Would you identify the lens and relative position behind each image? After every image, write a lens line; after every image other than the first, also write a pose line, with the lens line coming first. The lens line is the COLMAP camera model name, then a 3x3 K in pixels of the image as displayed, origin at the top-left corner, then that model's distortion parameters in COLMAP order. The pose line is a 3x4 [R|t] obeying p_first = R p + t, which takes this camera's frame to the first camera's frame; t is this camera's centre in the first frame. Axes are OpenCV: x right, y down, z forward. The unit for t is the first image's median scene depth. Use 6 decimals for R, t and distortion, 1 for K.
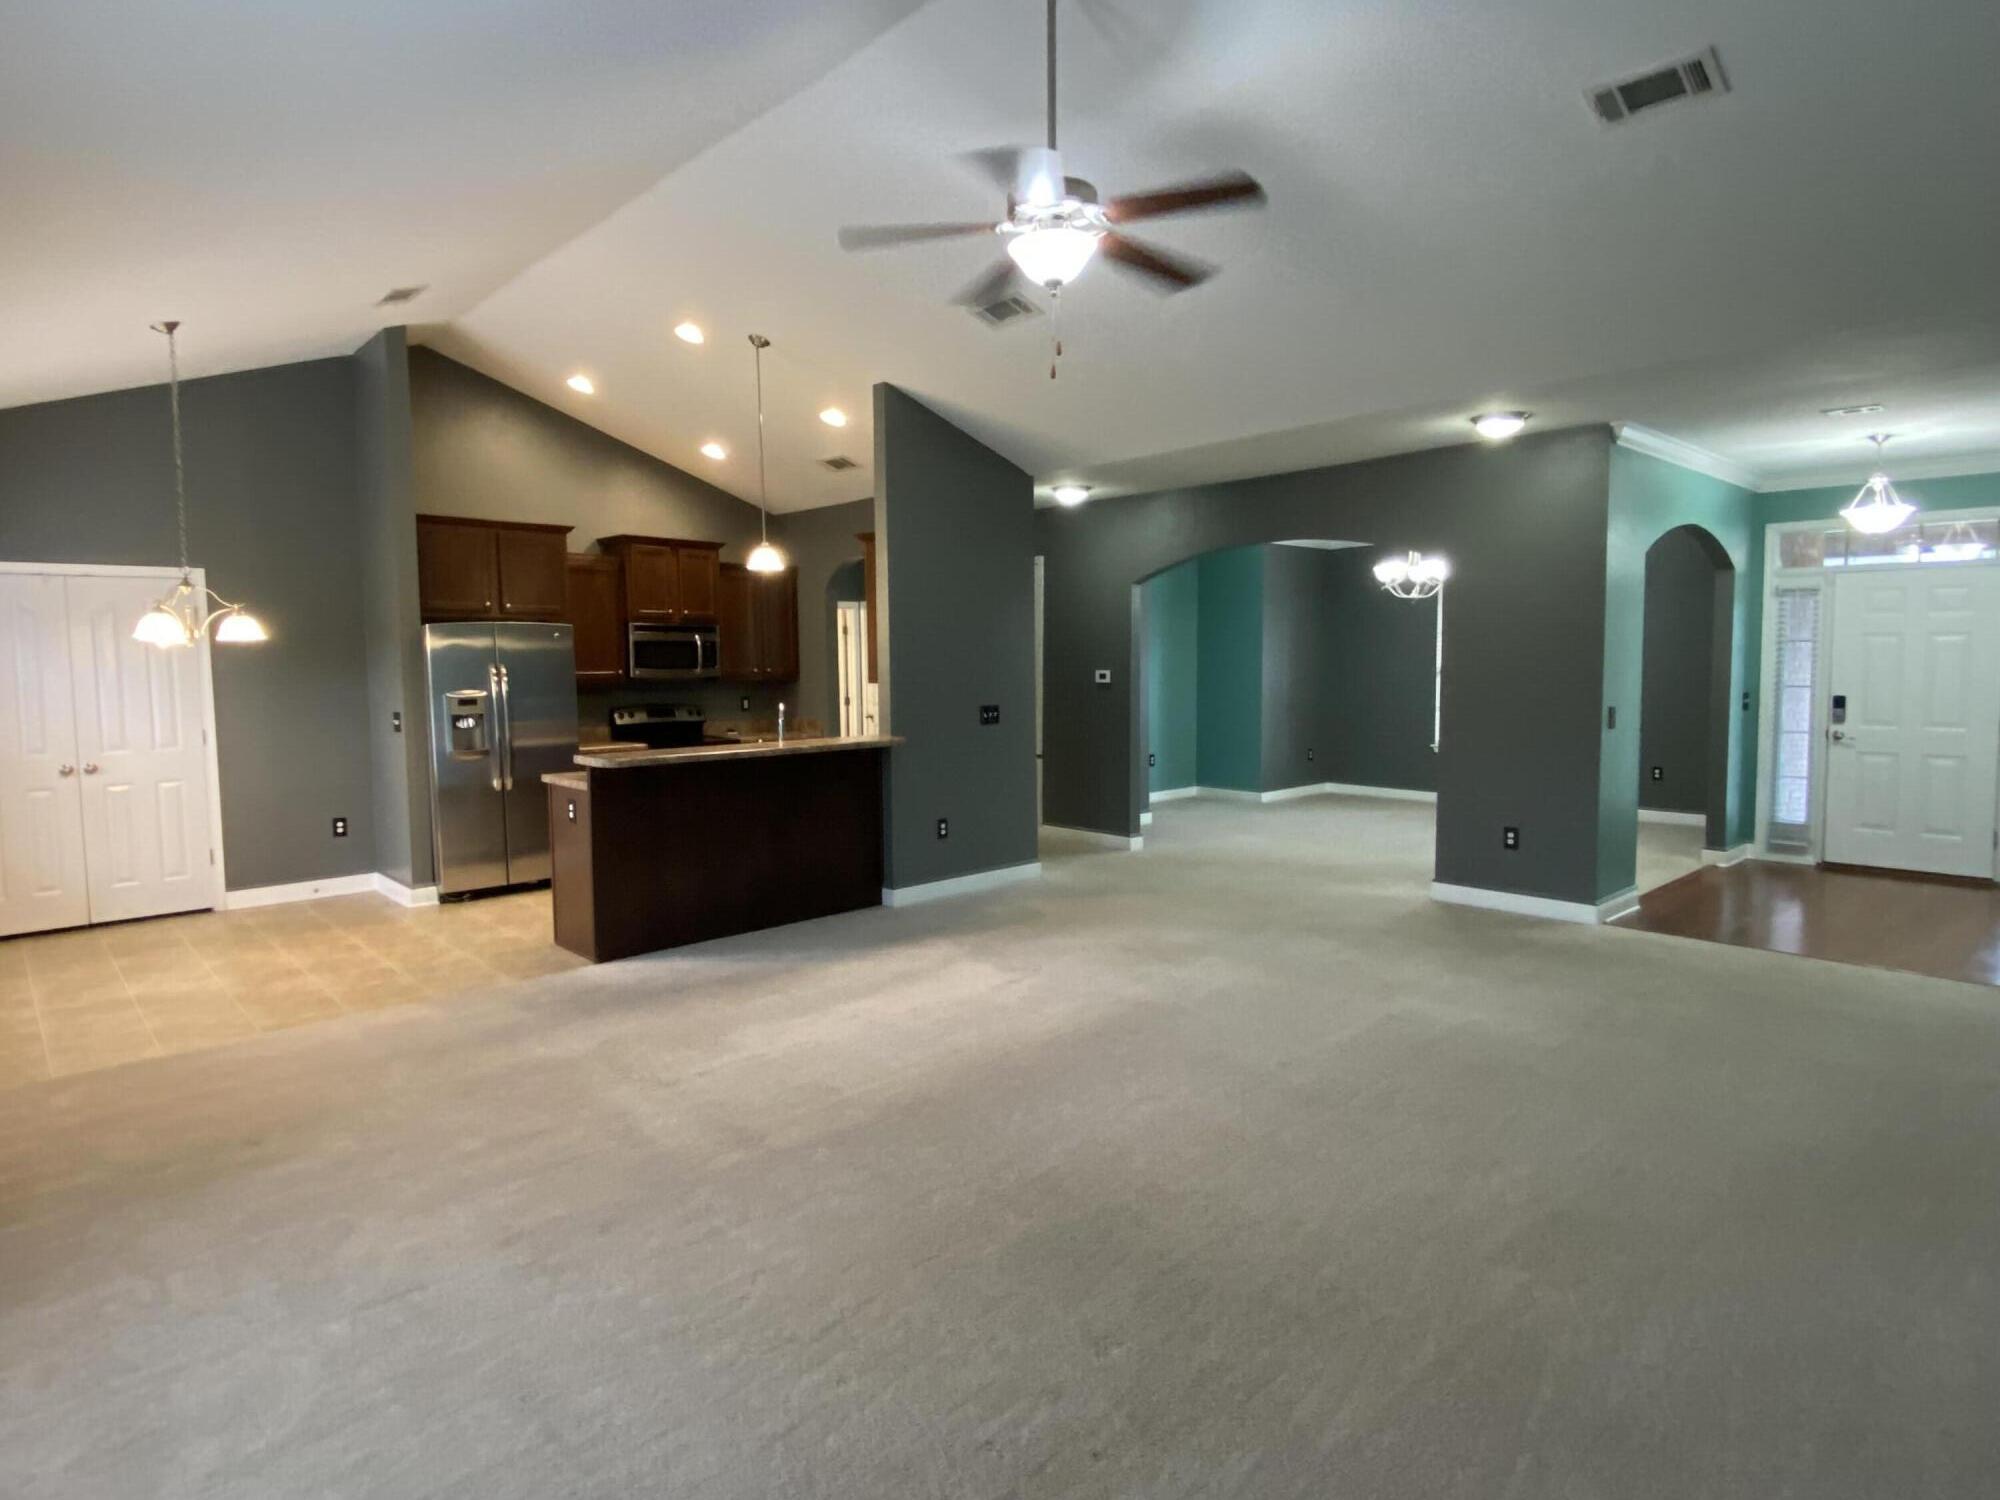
lens RADIAL K [[1101.5, 0, 995.3], [0, 1101.5, 734.2], [0, 0, 1]] dist [0.000248, -0.010101]
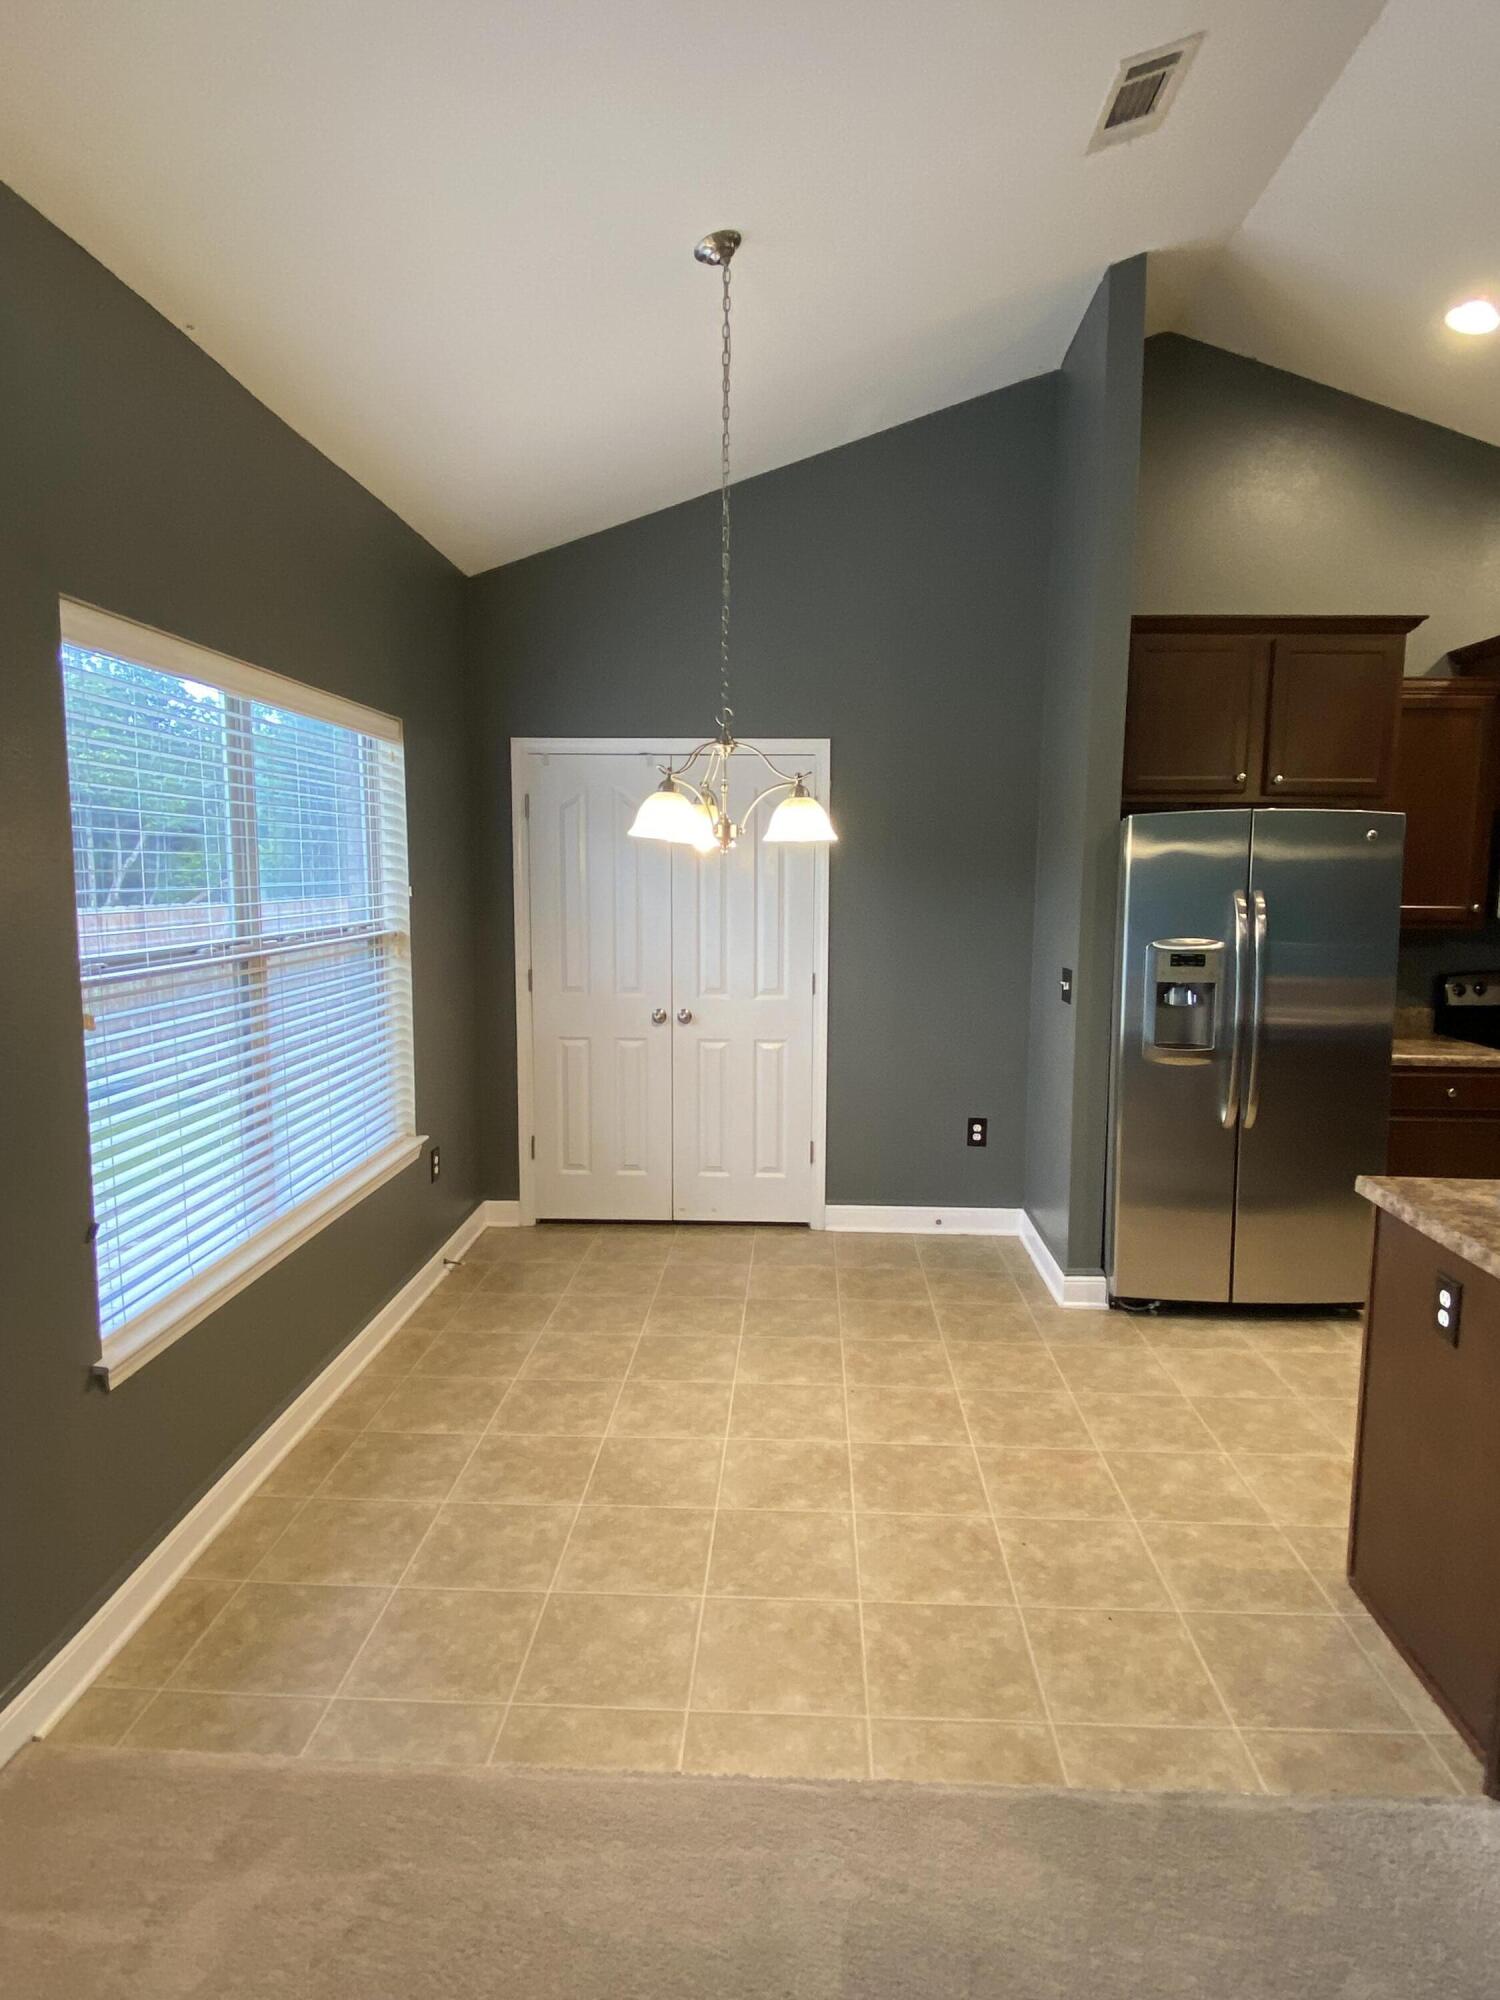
lens RADIAL K [[1101.5, 0, 766.3], [0, 1101.5, 1005.2], [0, 0, 1]] dist [0.000248, -0.010101]
pose [[0.702120, 0.107267, -0.703933, -0.244516], [-0.063360, 0.994078, 0.088284, -0.041747], [0.709234, -0.017385, 0.704758, 0.476806]]
